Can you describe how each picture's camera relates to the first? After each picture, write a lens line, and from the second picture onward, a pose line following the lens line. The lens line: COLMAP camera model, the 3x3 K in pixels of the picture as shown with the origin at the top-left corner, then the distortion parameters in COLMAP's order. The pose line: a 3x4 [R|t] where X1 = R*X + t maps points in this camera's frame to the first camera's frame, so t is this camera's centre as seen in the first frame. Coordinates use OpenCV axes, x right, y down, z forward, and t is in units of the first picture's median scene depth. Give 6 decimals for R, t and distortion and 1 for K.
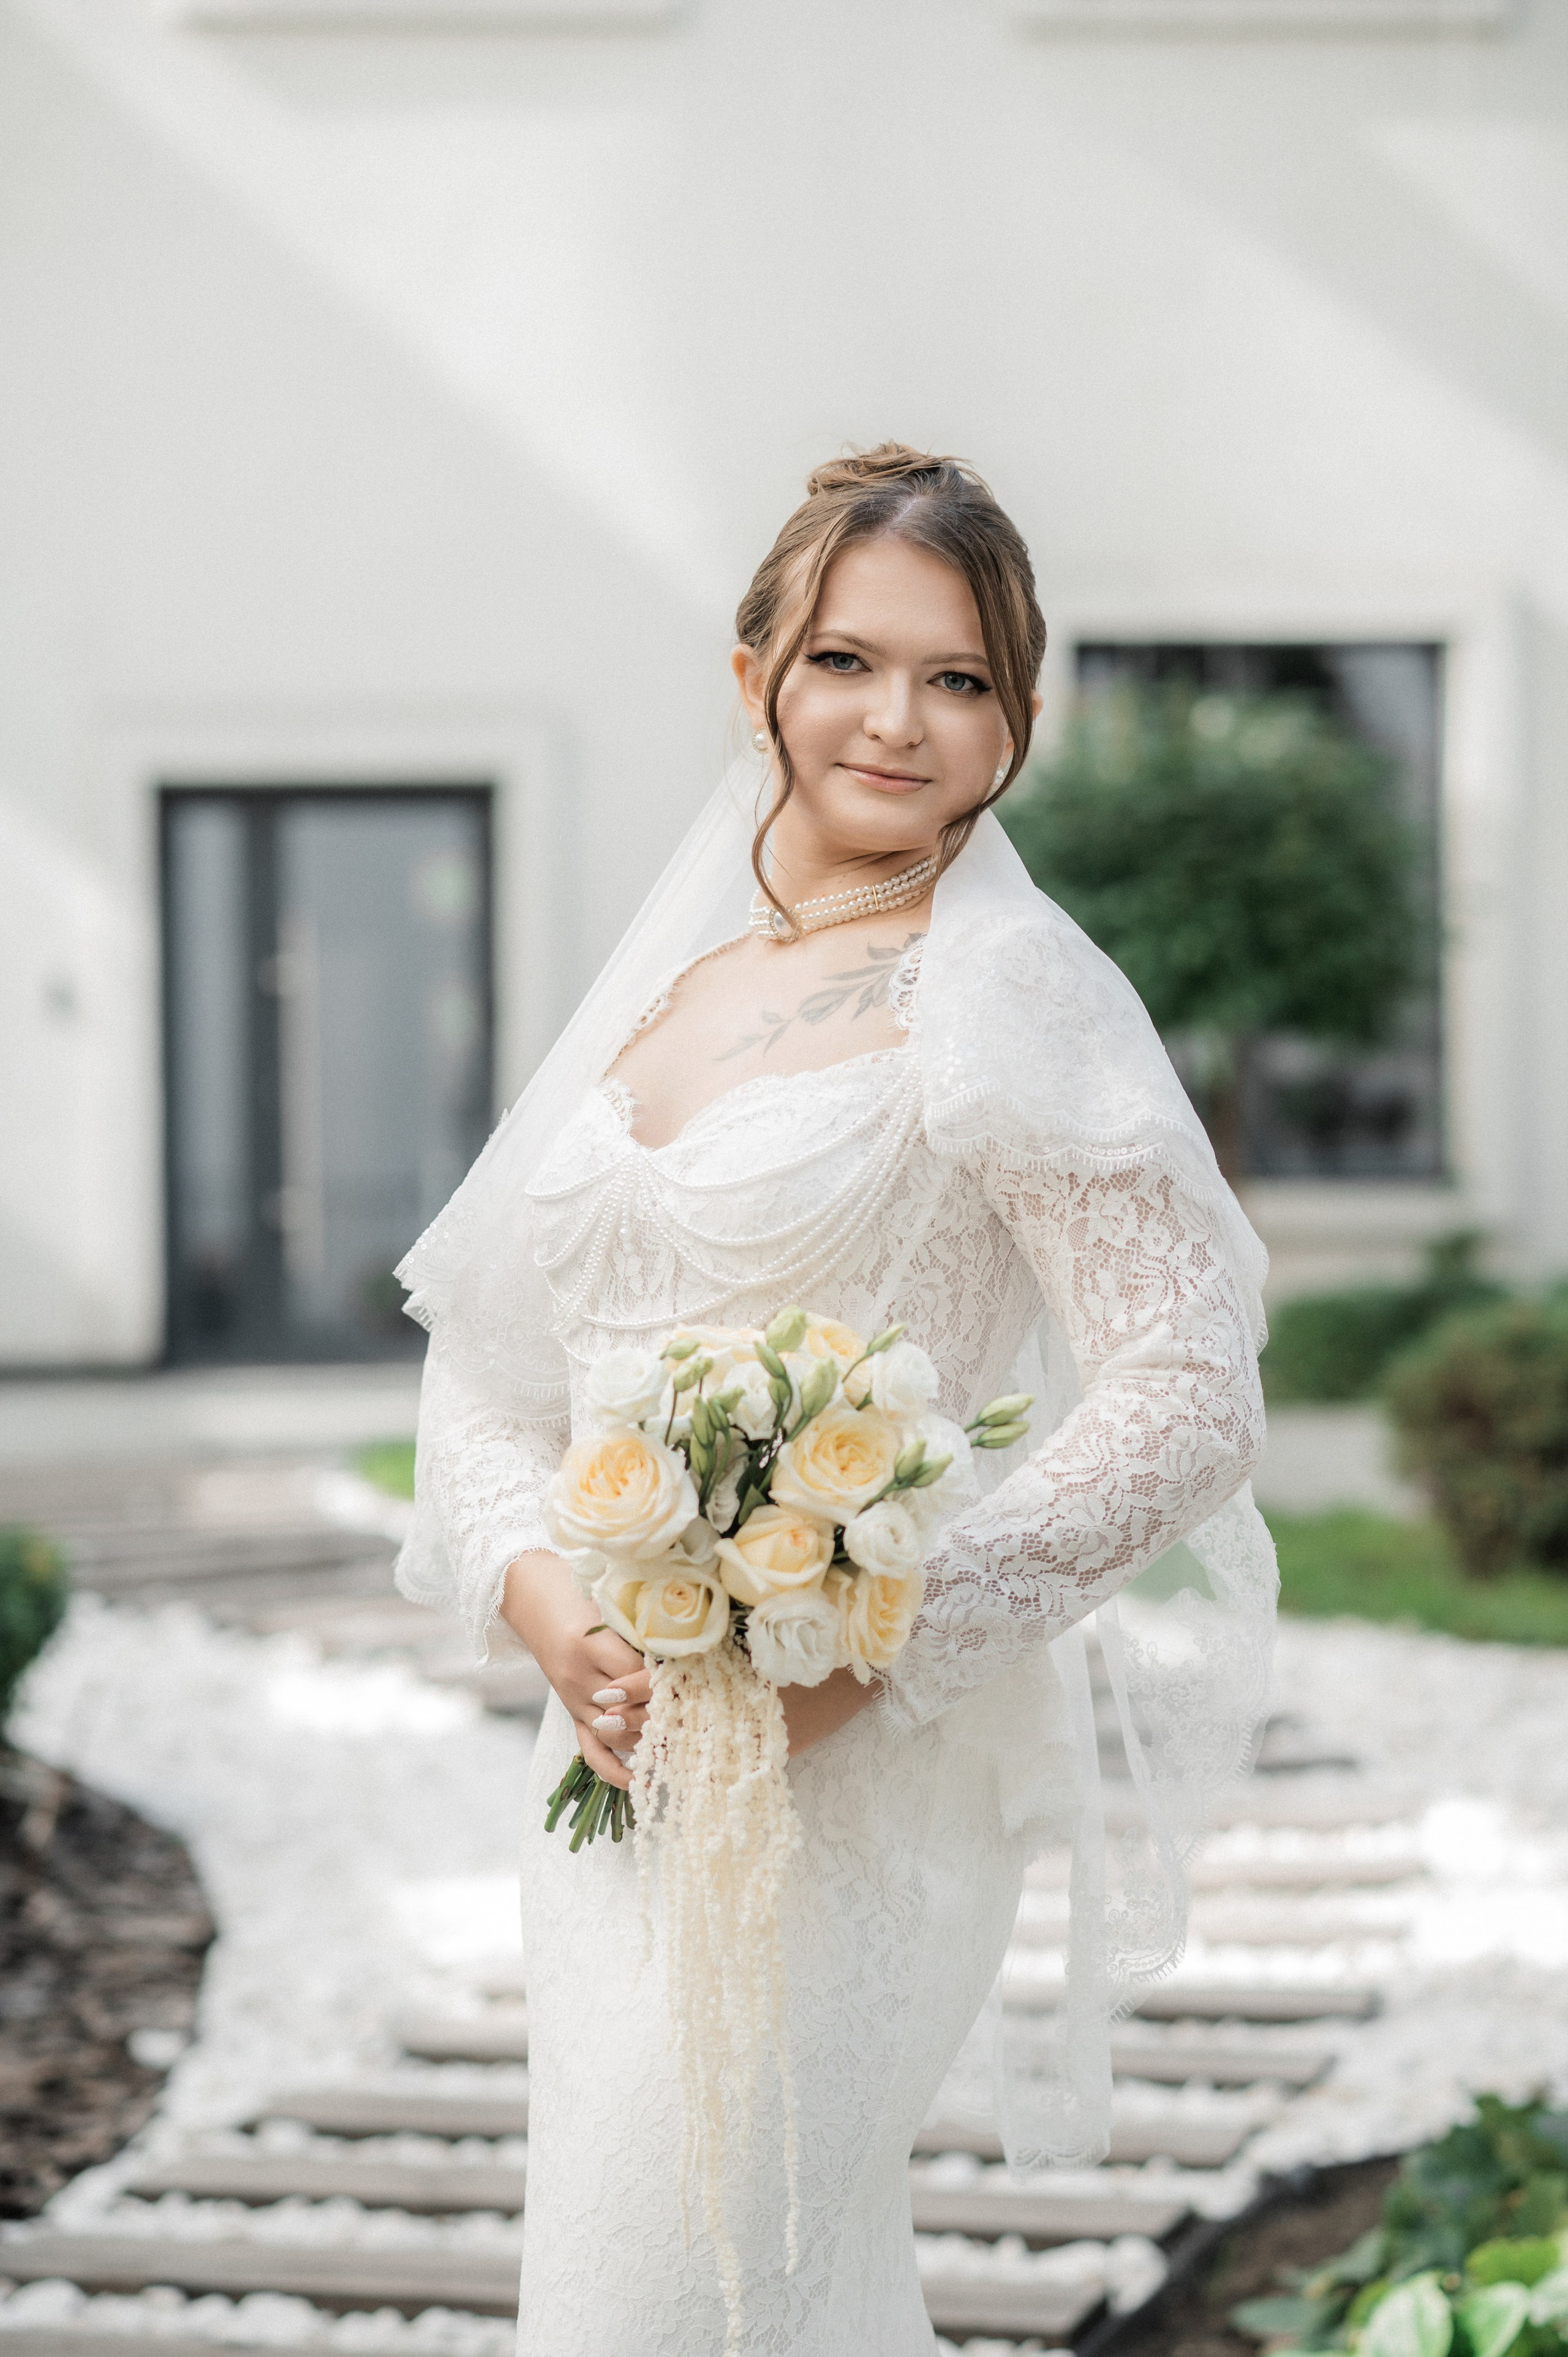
lens RADIAL K [[5742.2, 0, 778.7], [0, 5742.2, 1140.5], [0, 0, 1]] dist [0.023975, 0.397025]
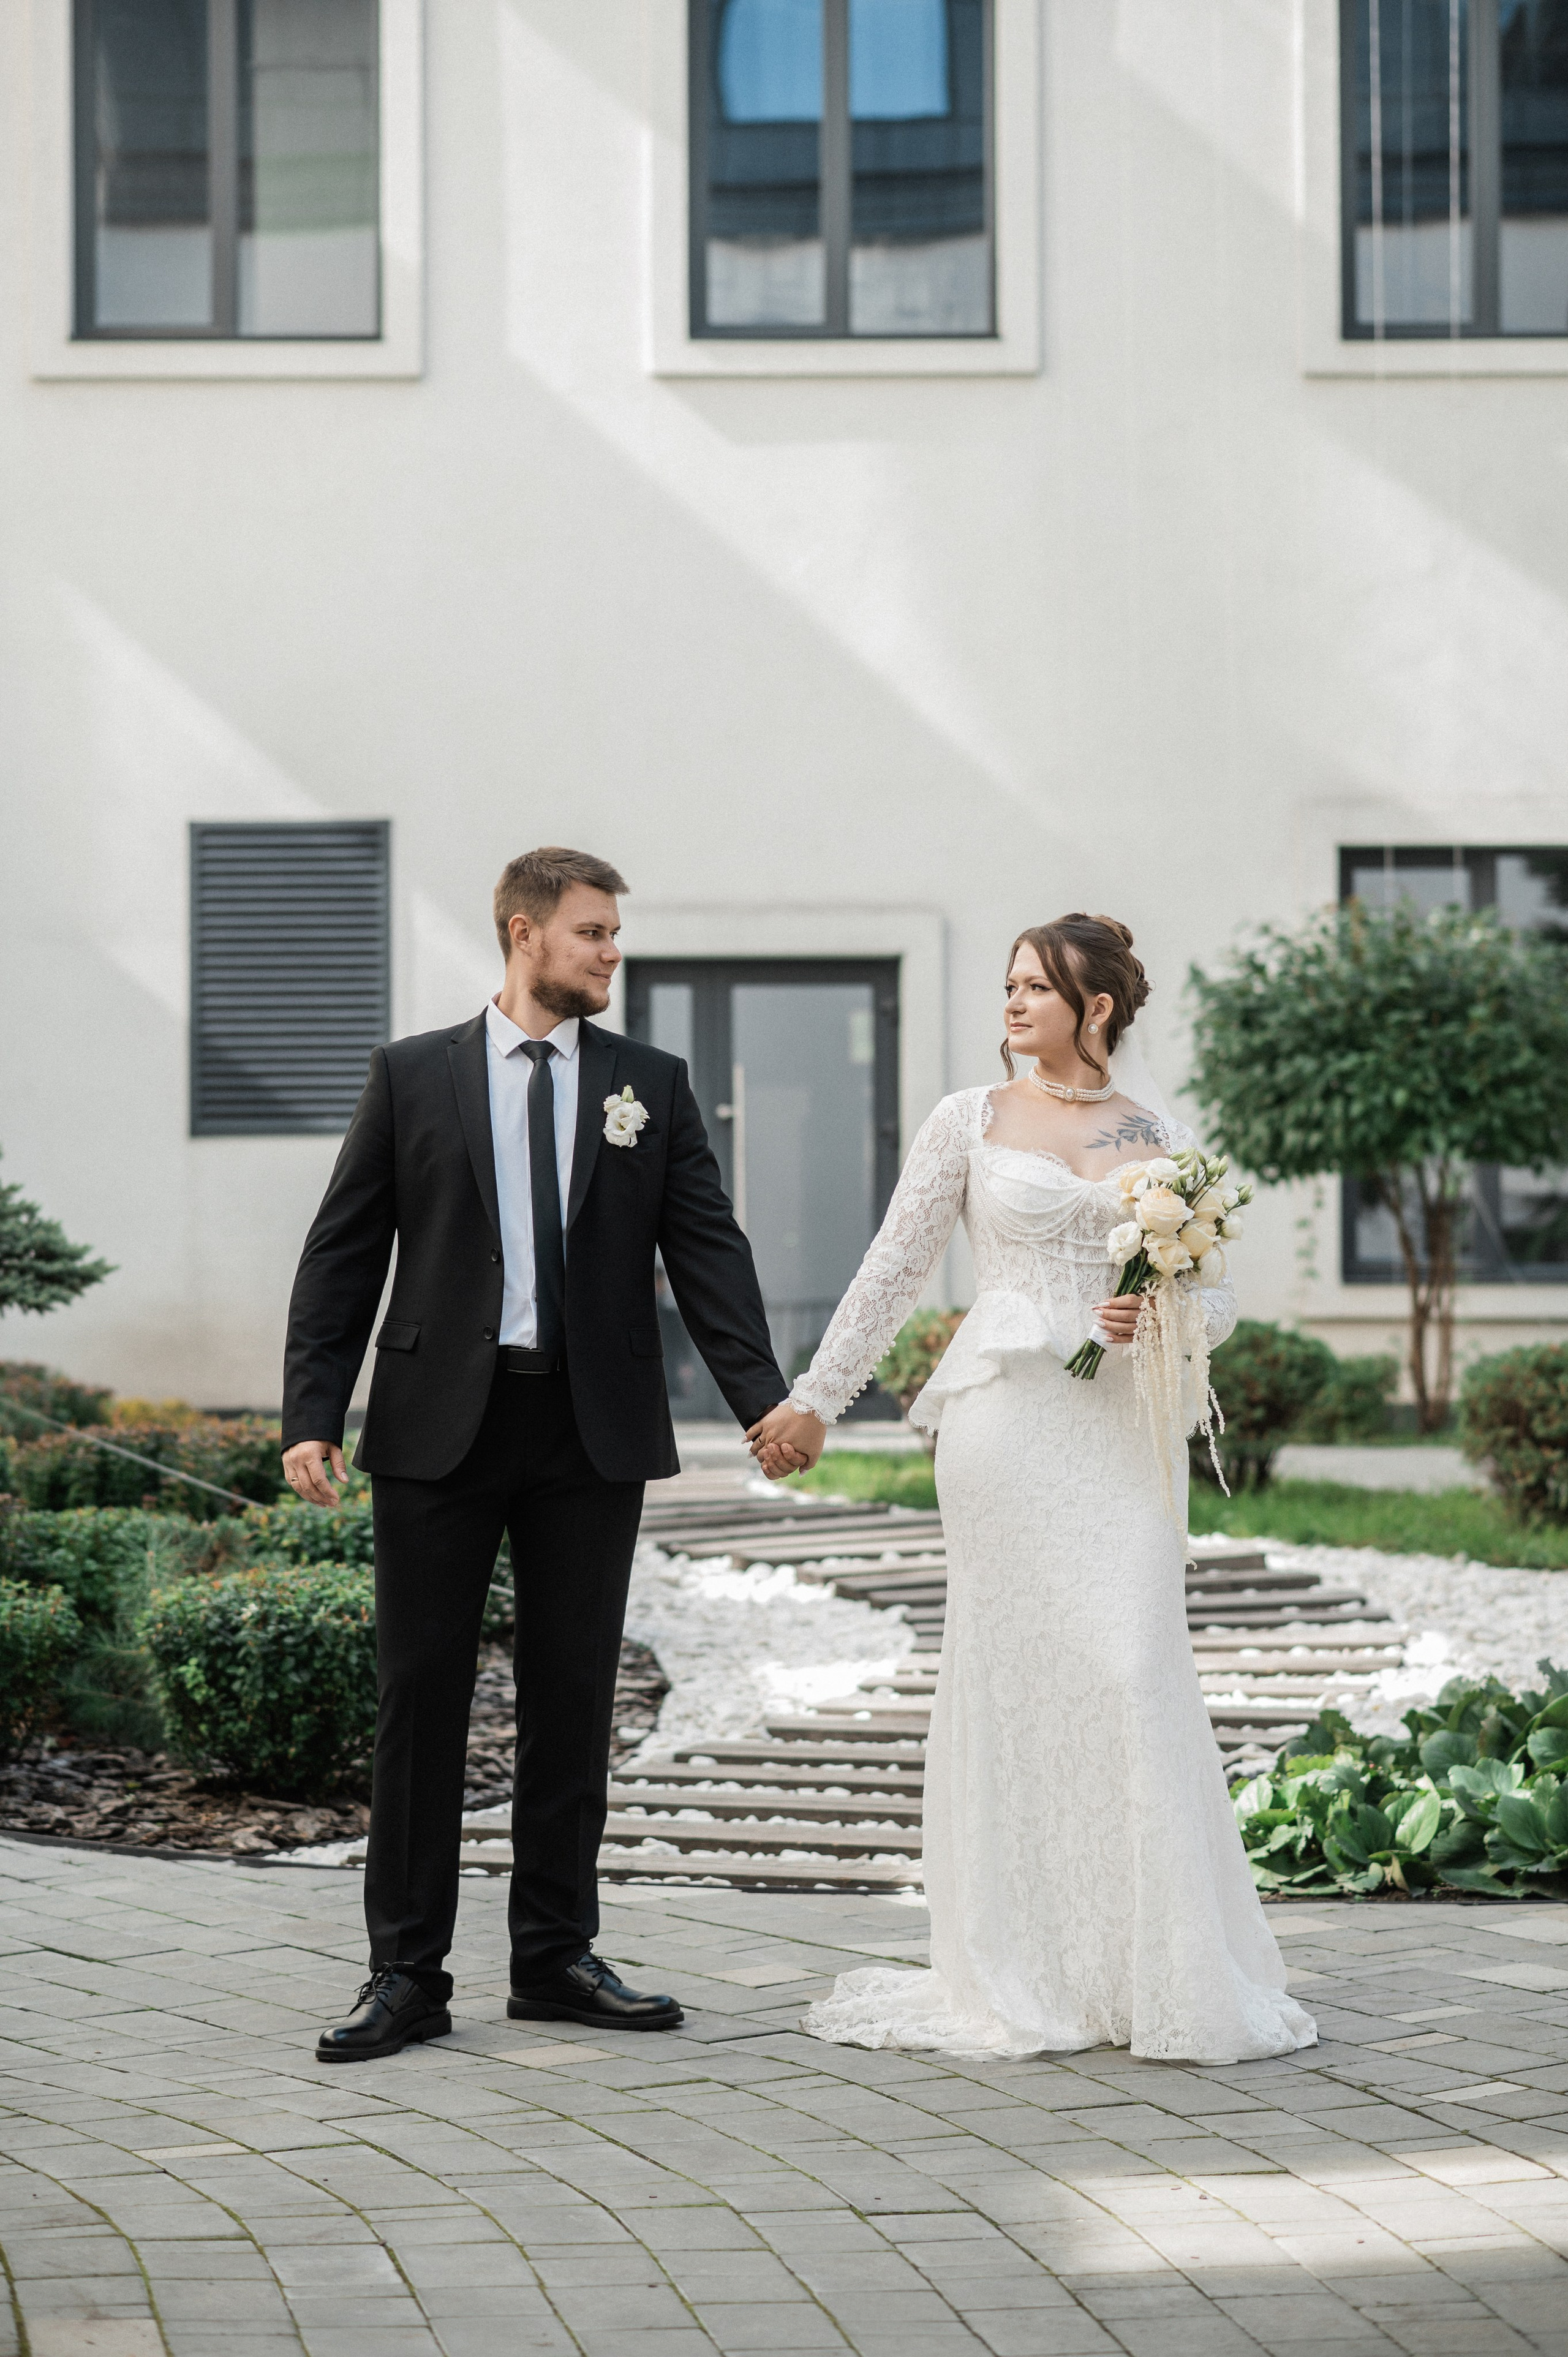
lens RADIAL K [[5789.3, 0, 755.5], [0, 5789.3, 1119.6], [0, 0, 1]] dist [0.068584, -0.121120]
pose [[0.996359, 0.004862, -0.085124, 0.072271], [-0.007083, 0.999642, -0.025818, 0.015702], [0.084968, 0.026327, 0.996036, -0.696150]]
